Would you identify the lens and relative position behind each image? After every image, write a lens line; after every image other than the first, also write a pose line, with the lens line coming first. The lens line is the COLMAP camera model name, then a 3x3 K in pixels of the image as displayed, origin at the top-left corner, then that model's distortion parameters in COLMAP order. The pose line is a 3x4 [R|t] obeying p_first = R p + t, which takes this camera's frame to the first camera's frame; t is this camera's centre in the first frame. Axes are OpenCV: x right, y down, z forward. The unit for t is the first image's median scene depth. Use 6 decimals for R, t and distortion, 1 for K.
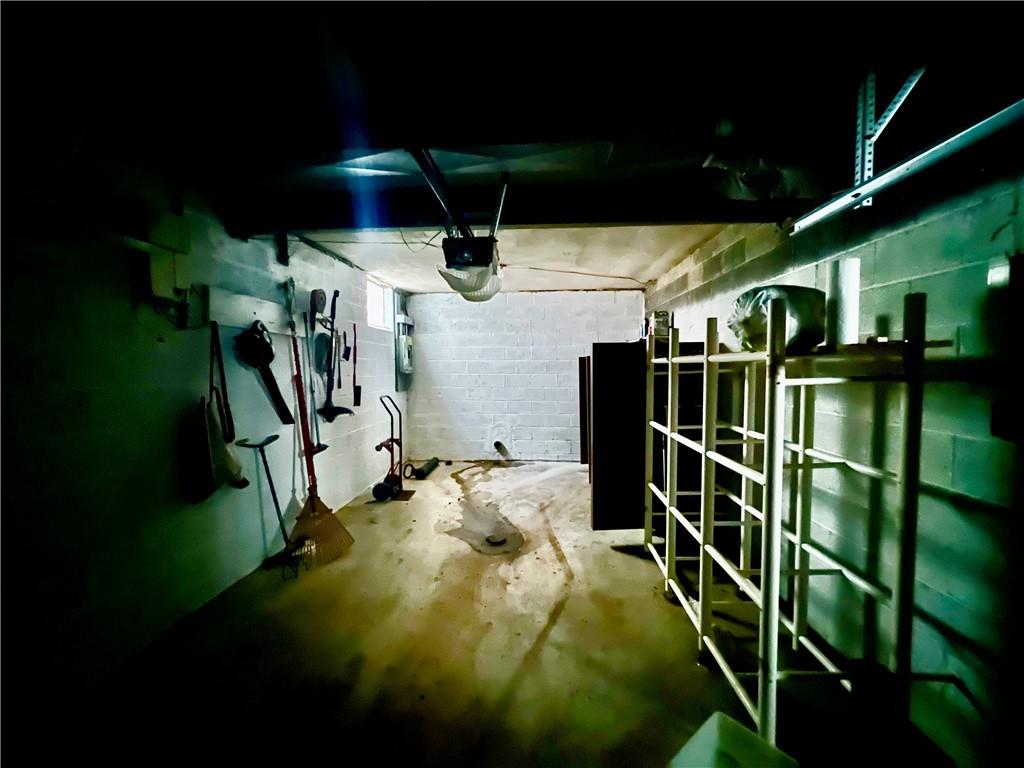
lens RADIAL K [[409.0, 0, 514.9], [0, 409.0, 385.1], [0, 0, 1]] dist [-0.001111, -0.000098]
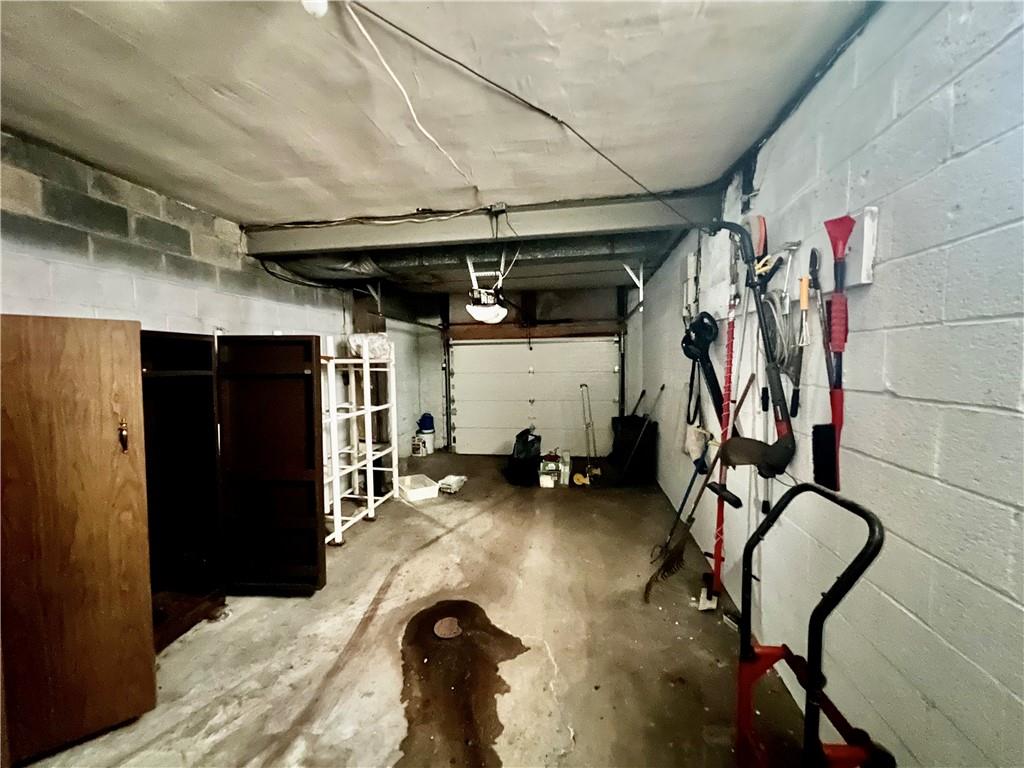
lens RADIAL K [[409.0, 0, 512.3], [0, 409.0, 381.3], [0, 0, 1]] dist [-0.001111, -0.000098]
pose [[-0.994278, 0.031302, 0.102138, -0.251274], [0.041315, 0.994383, 0.097444, -0.077587], [-0.098514, 0.101106, -0.989986, 1.773633]]
